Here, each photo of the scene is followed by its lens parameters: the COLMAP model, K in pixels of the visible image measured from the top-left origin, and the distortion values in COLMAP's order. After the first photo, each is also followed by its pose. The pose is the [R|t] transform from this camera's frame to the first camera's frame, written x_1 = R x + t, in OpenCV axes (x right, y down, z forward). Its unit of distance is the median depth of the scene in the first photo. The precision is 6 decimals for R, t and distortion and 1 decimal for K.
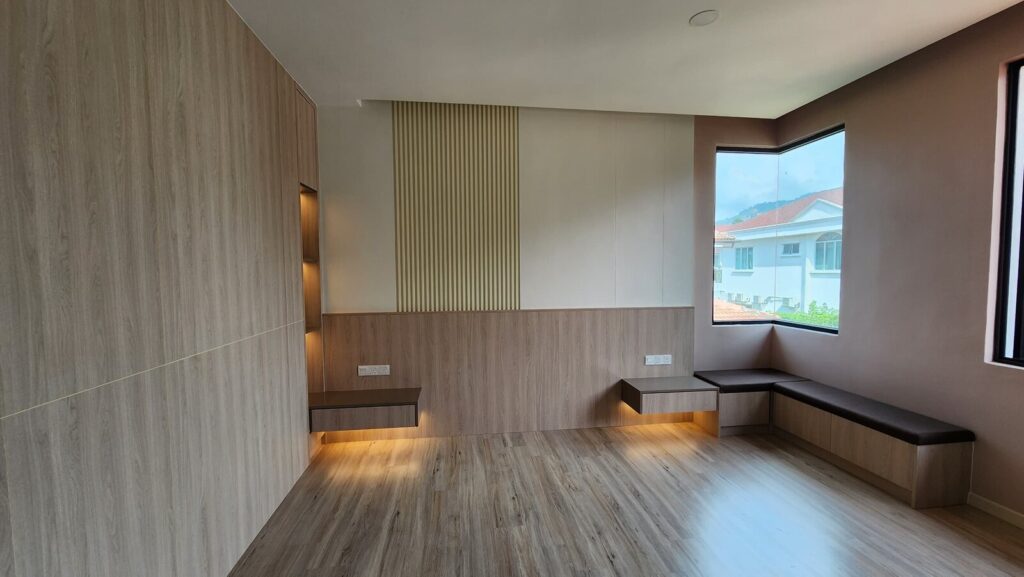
lens RADIAL K [[421.8, 0, 513.8], [0, 421.8, 289.8], [0, 0, 1]] dist [0.001683, 0.000146]
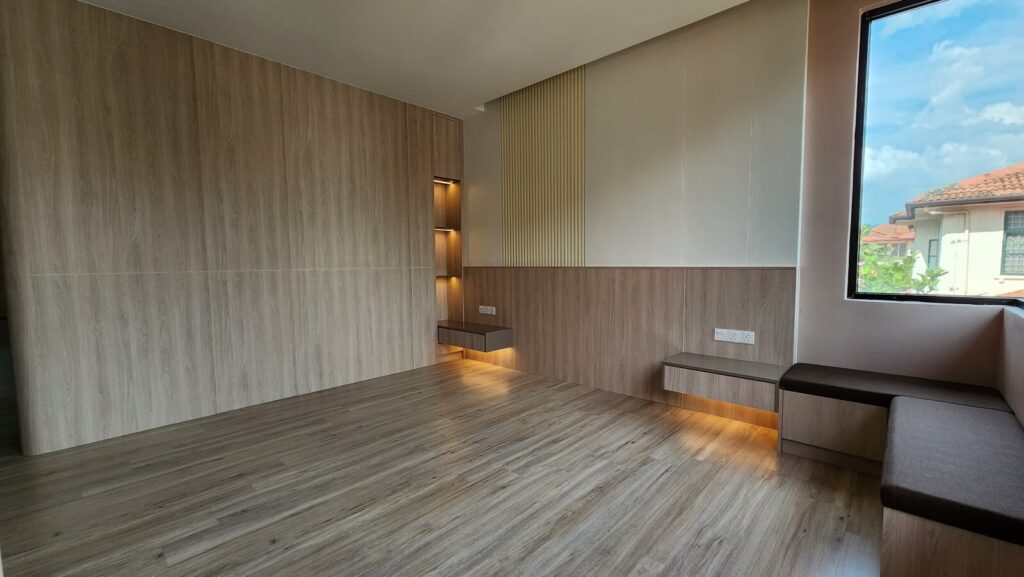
lens RADIAL K [[421.8, 0, 514.8], [0, 421.8, 291.6], [0, 0, 1]] dist [0.001683, 0.000146]
pose [[0.627798, 0.055404, -0.776402, 0.755707], [-0.031140, 0.998453, 0.046070, 0.069421], [0.777753, -0.004746, 0.628552, 0.234658]]
